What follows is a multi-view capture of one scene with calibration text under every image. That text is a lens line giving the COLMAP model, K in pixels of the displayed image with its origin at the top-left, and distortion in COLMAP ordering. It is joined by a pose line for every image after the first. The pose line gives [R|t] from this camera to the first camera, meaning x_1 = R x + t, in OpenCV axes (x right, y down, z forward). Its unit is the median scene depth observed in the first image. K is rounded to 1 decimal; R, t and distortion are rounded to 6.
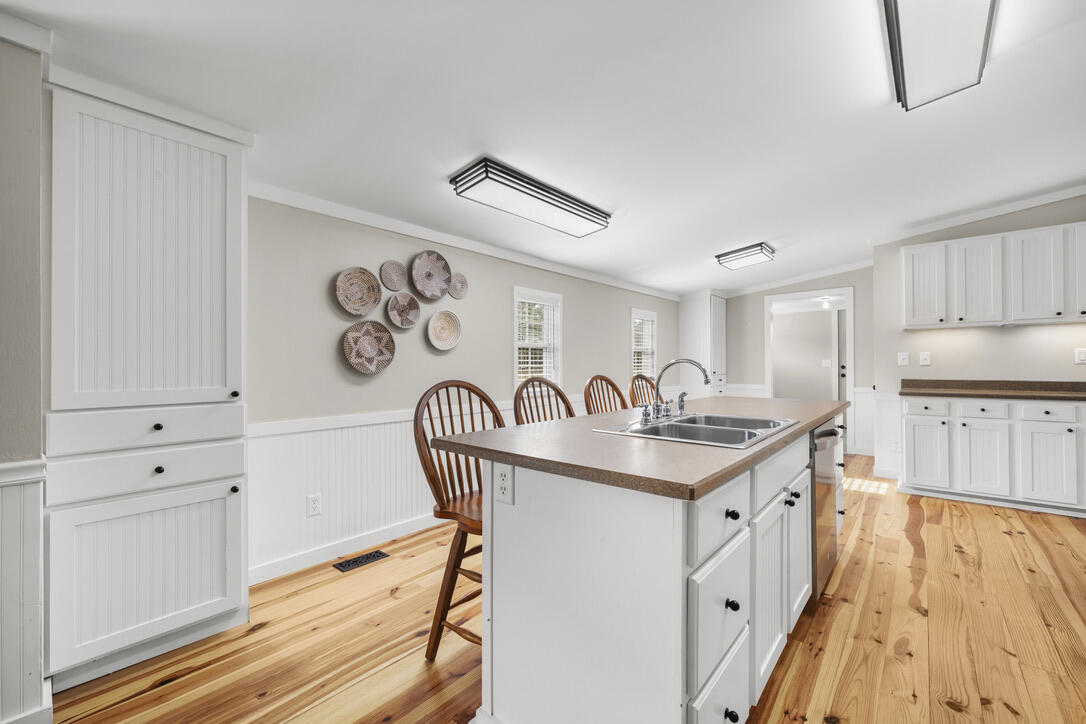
lens RADIAL K [[456.0, 0, 543.8], [0, 456.0, 363.4], [0, 0, 1]] dist [-0.004964, -0.000353]
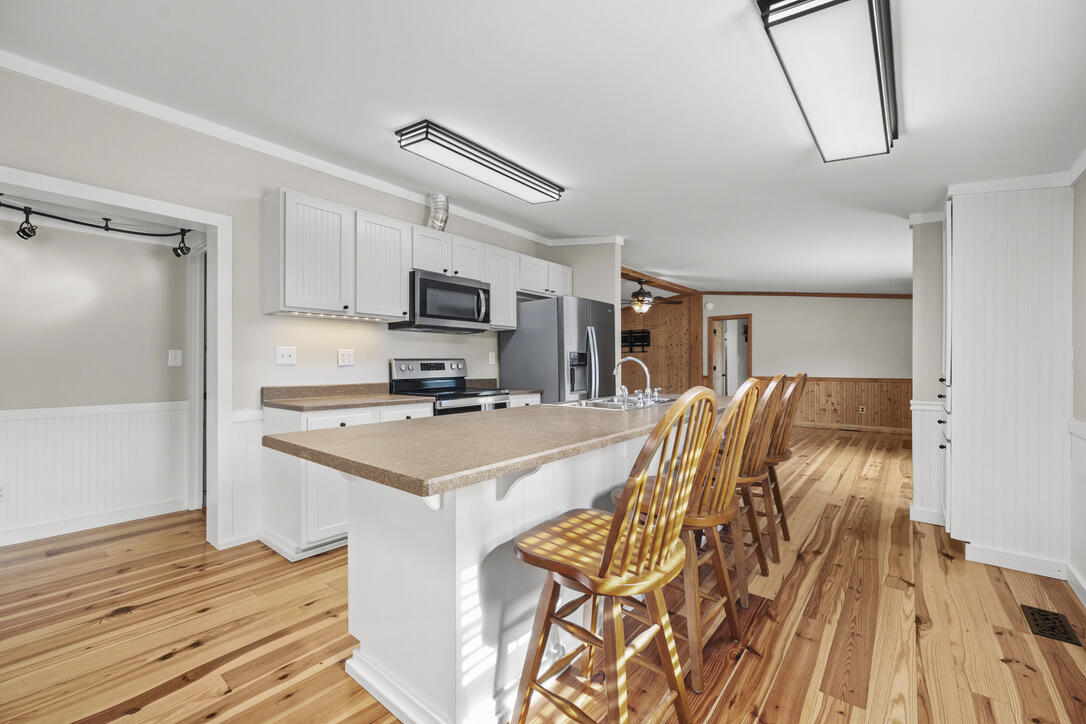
lens RADIAL K [[451.9, 0, 539.9], [0, 451.9, 362.5], [0, 0, 1]] dist [0.022792, 0.000224]
pose [[-0.999961, 0.005941, -0.006543, 0.408626], [0.005975, 0.999969, -0.005122, 0.006058], [0.006512, -0.005161, -0.999965, 1.662418]]
